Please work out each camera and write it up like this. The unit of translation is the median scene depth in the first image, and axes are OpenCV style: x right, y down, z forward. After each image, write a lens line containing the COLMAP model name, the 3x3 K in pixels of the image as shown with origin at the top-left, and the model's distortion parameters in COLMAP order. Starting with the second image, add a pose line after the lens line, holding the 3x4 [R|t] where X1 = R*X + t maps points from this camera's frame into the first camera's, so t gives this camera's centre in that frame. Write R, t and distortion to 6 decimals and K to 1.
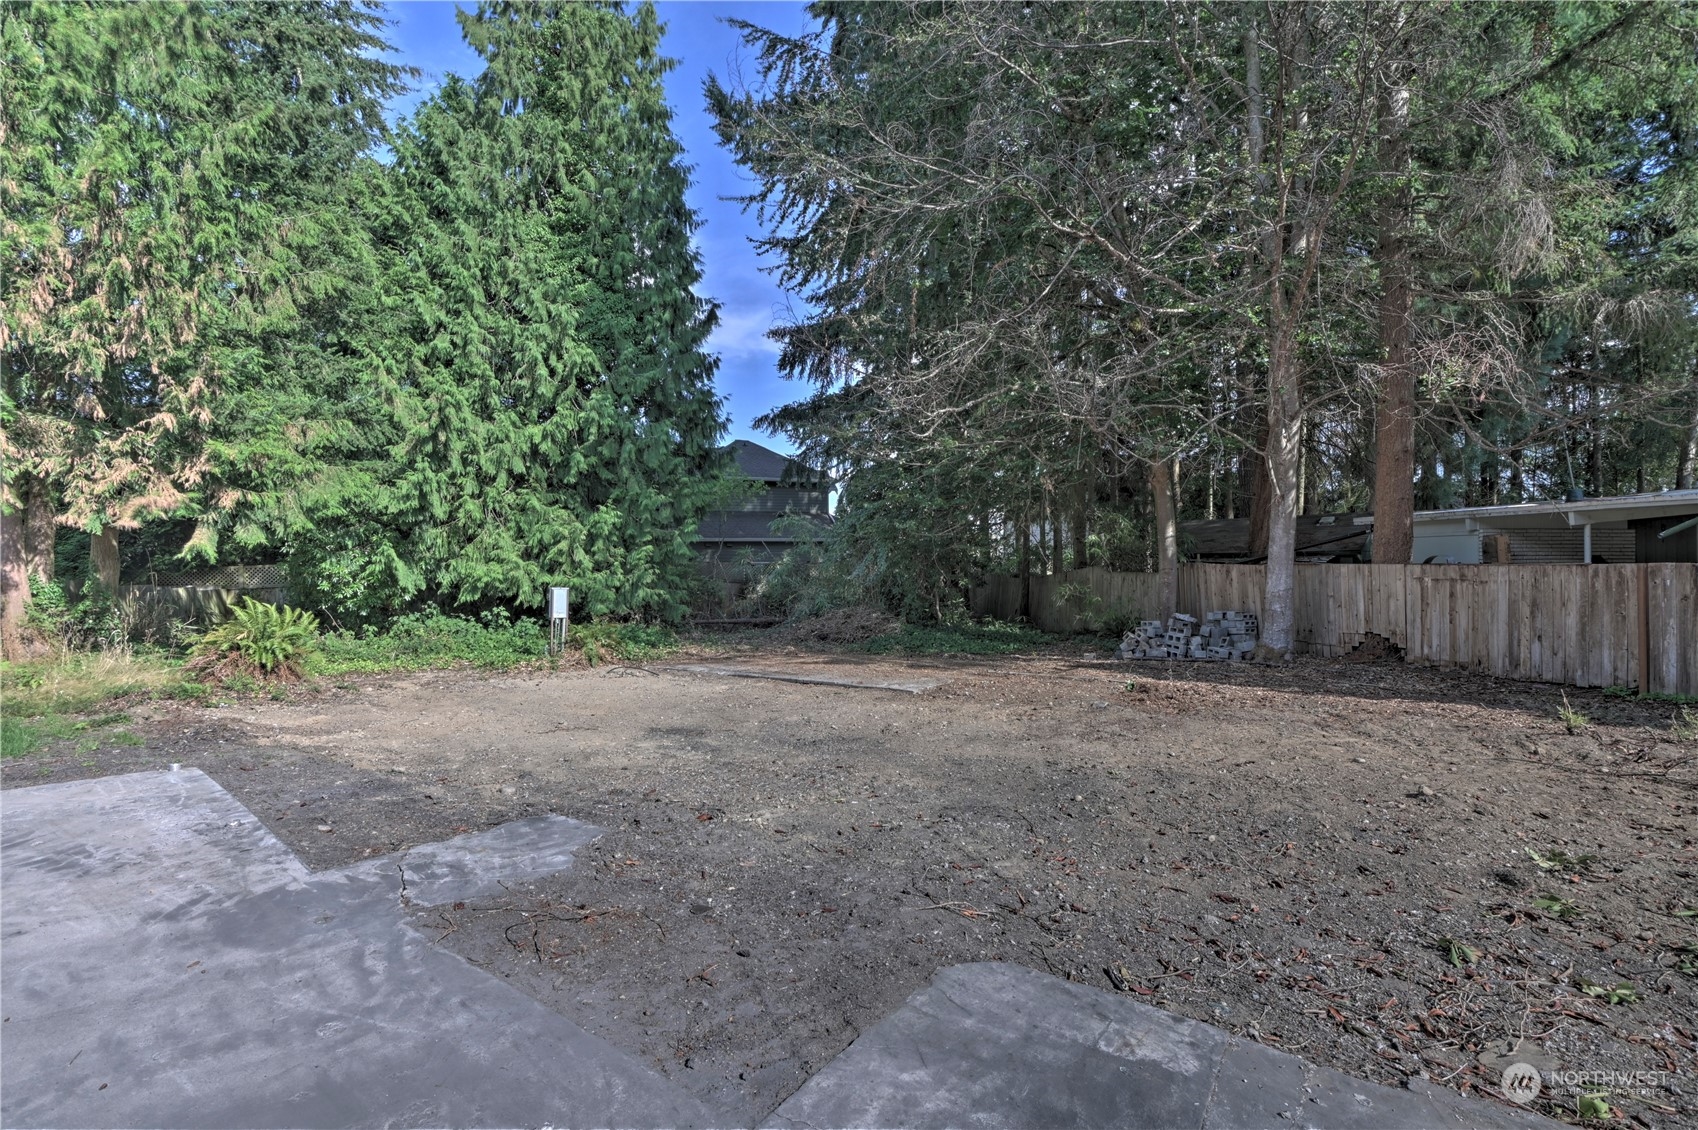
lens RADIAL K [[802.9, 0, 849.0], [0, 802.9, 565.0], [0, 0, 1]] dist [-0.004861, -0.026478]
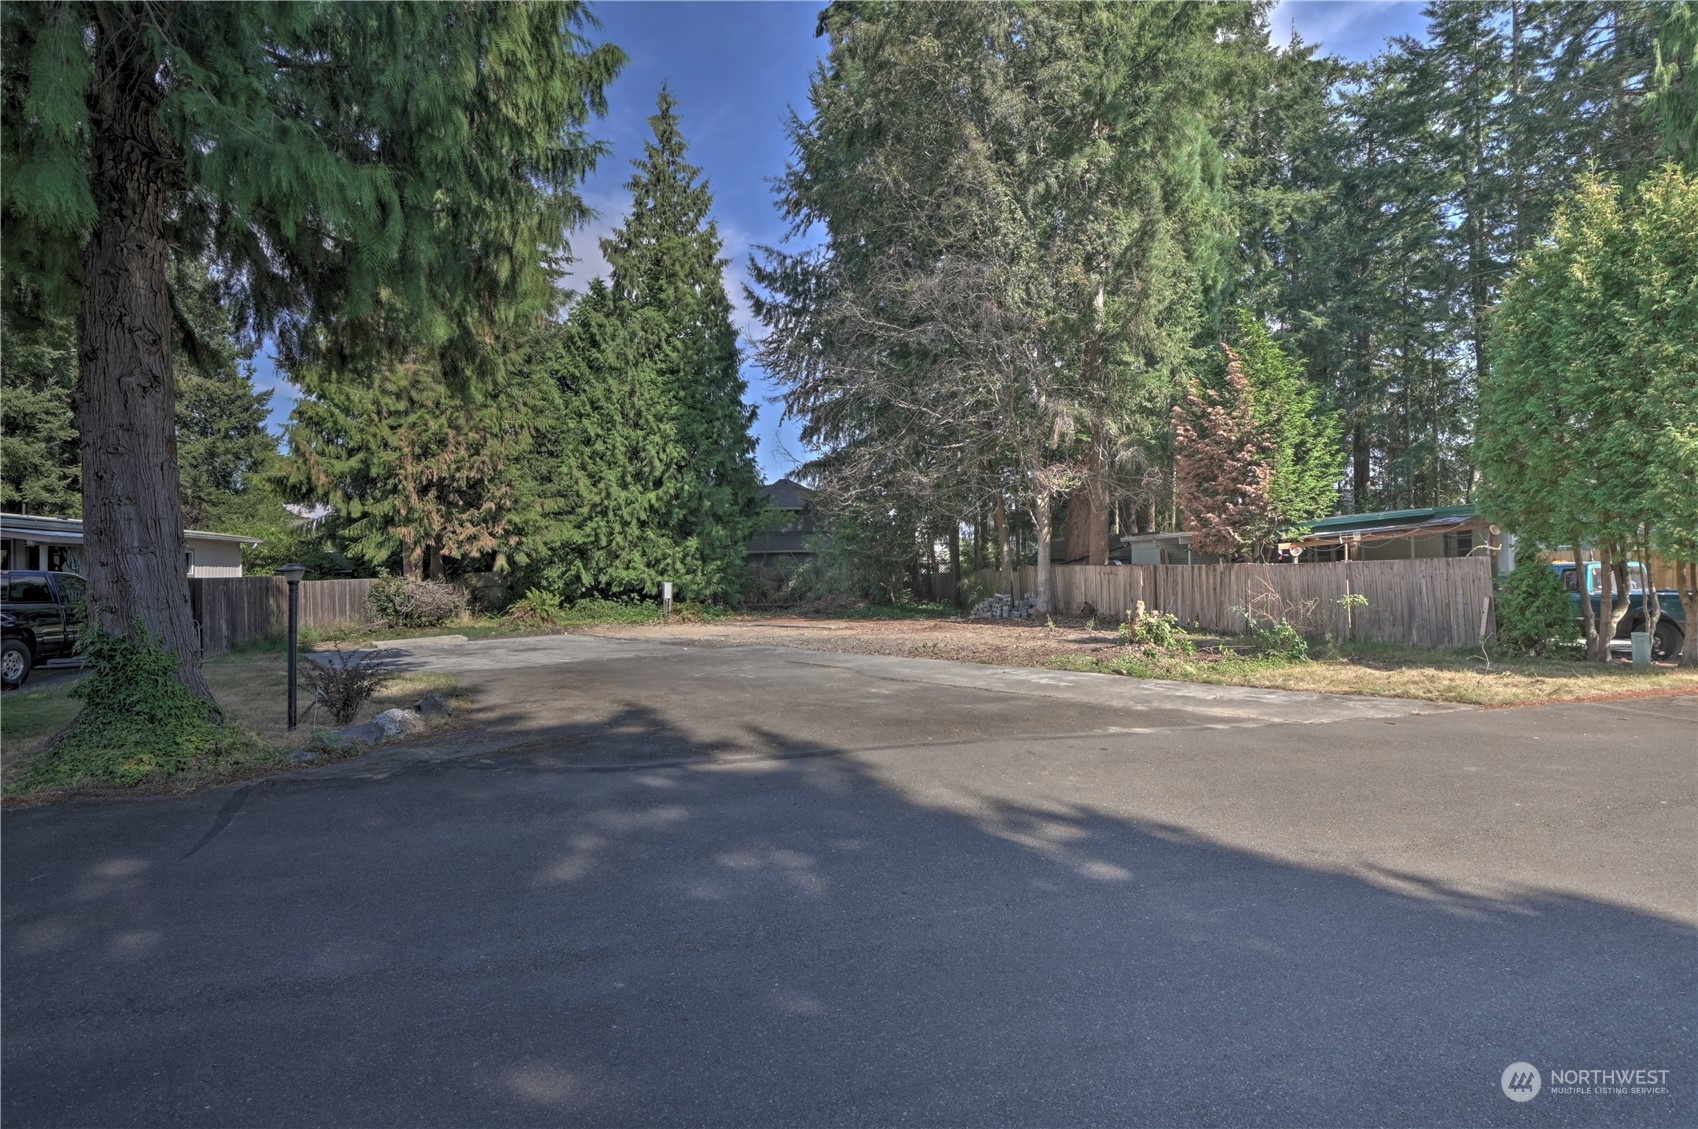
lens RADIAL K [[802.9, 0, 849.0], [0, 802.9, 564.5], [0, 0, 1]] dist [-0.004861, -0.026478]
pose [[0.996000, -0.011348, -0.088630, 0.202441], [0.010969, 0.999929, -0.004755, -0.000984], [0.088678, 0.003763, 0.996053, -0.744096]]
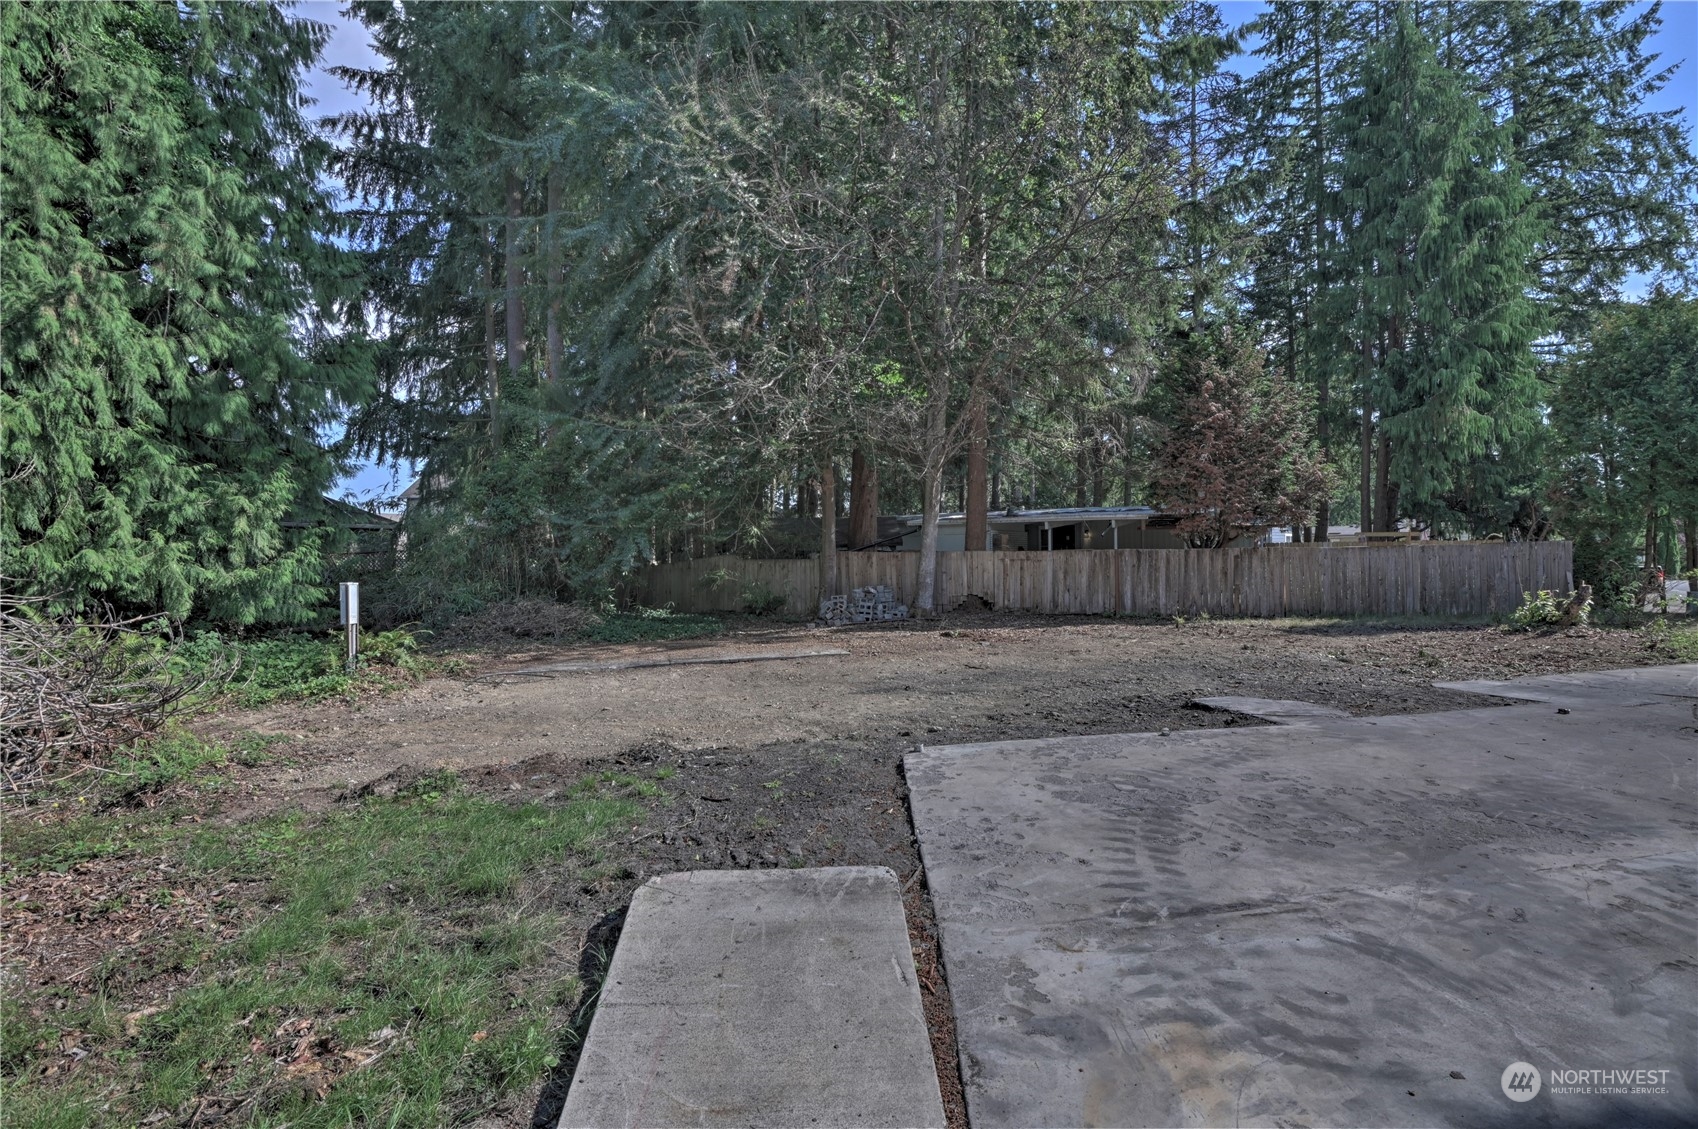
lens RADIAL K [[802.9, 0, 849.0], [0, 802.9, 564.5], [0, 0, 1]] dist [-0.004861, -0.026478]
pose [[0.587478, -0.011457, 0.809159, -0.604622], [0.009065, 0.999930, 0.007577, 0.008960], [-0.809189, 0.002884, 0.587541, 0.204888]]
